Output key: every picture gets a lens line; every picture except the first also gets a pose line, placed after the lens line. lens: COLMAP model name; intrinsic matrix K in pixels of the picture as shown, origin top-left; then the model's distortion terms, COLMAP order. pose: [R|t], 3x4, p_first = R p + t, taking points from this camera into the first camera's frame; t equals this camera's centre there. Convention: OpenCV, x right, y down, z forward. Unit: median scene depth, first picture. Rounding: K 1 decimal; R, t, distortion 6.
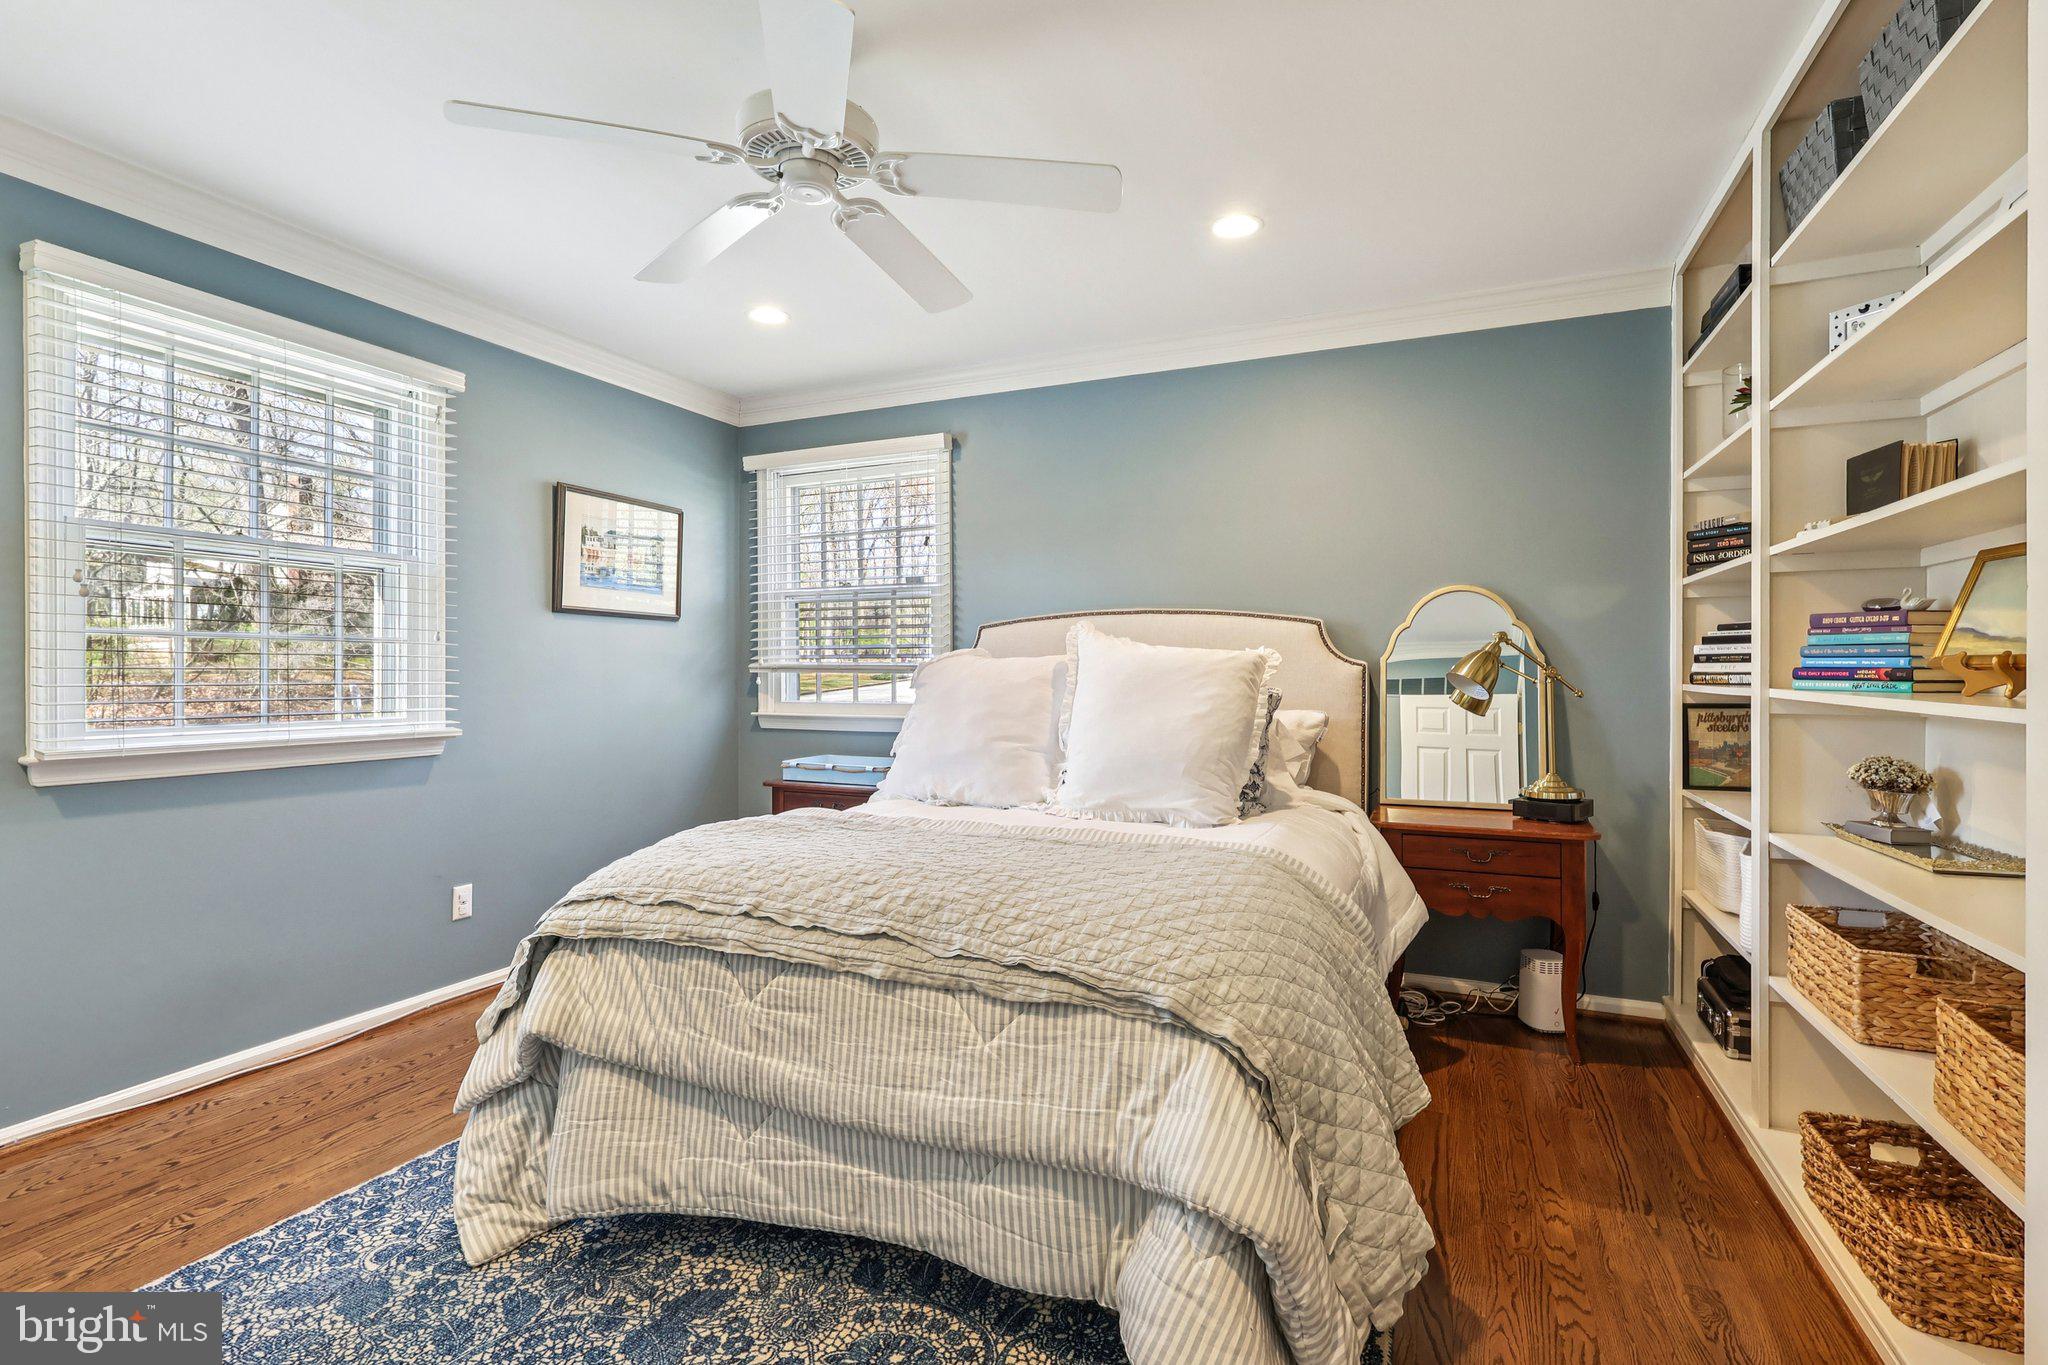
lens RADIAL K [[947.1, 0, 1022.6], [0, 947.1, 676.2], [0, 0, 1]] dist [-0.003088, 0.000230]
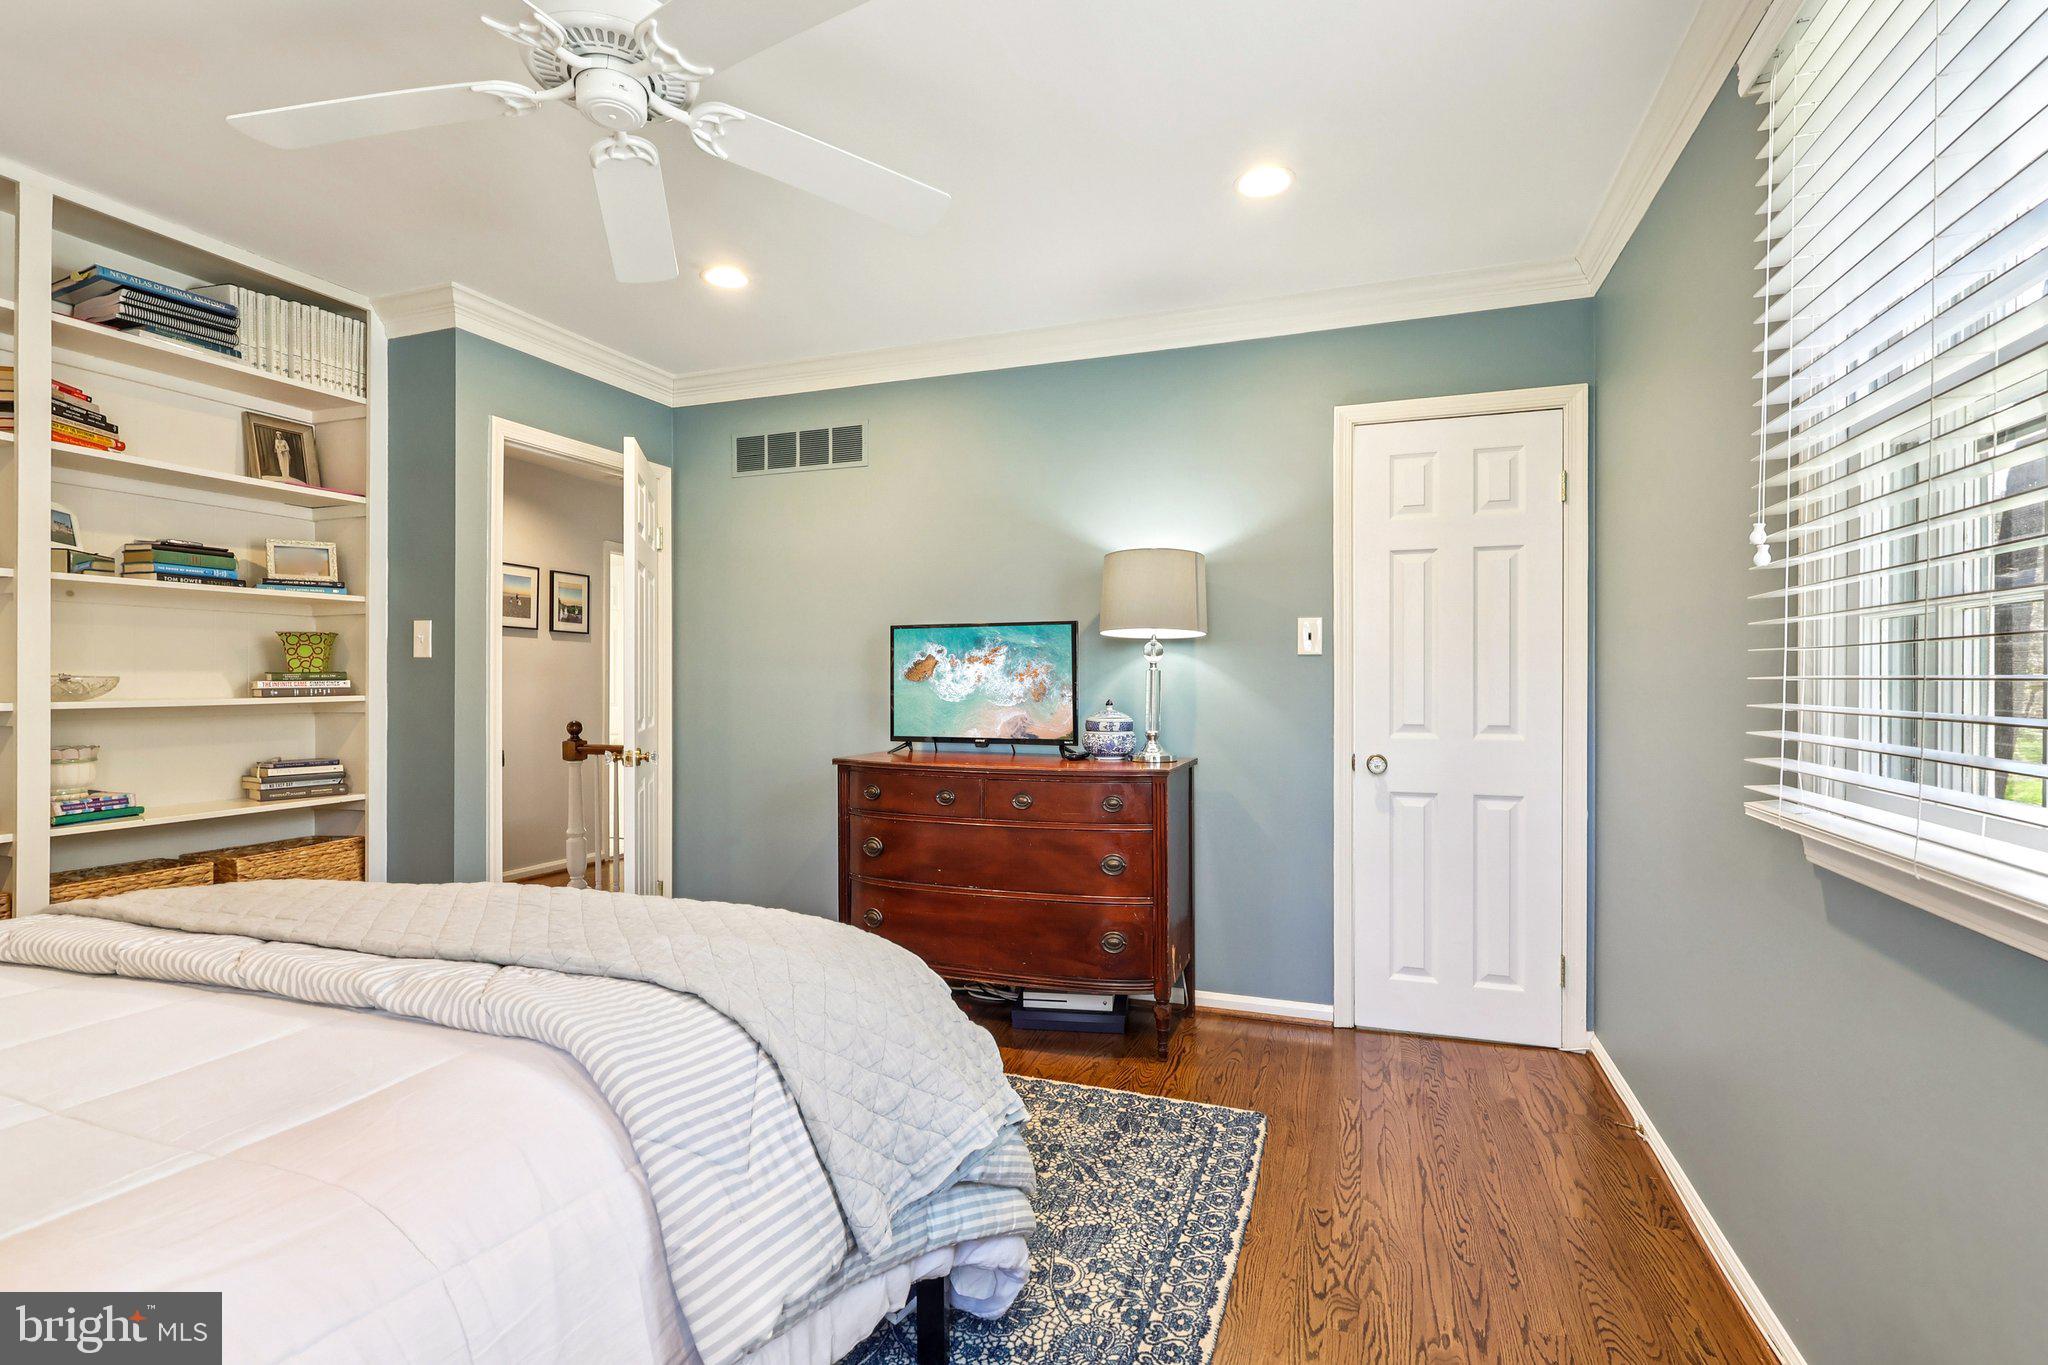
lens RADIAL K [[947.1, 0, 1027.0], [0, 947.1, 680.7], [0, 0, 1]] dist [-0.003088, 0.000230]
pose [[-0.997387, 0.002637, -0.072193, -0.570056], [0.002404, 0.999992, 0.003316, -0.013750], [0.072202, 0.003134, -0.997385, 2.001289]]
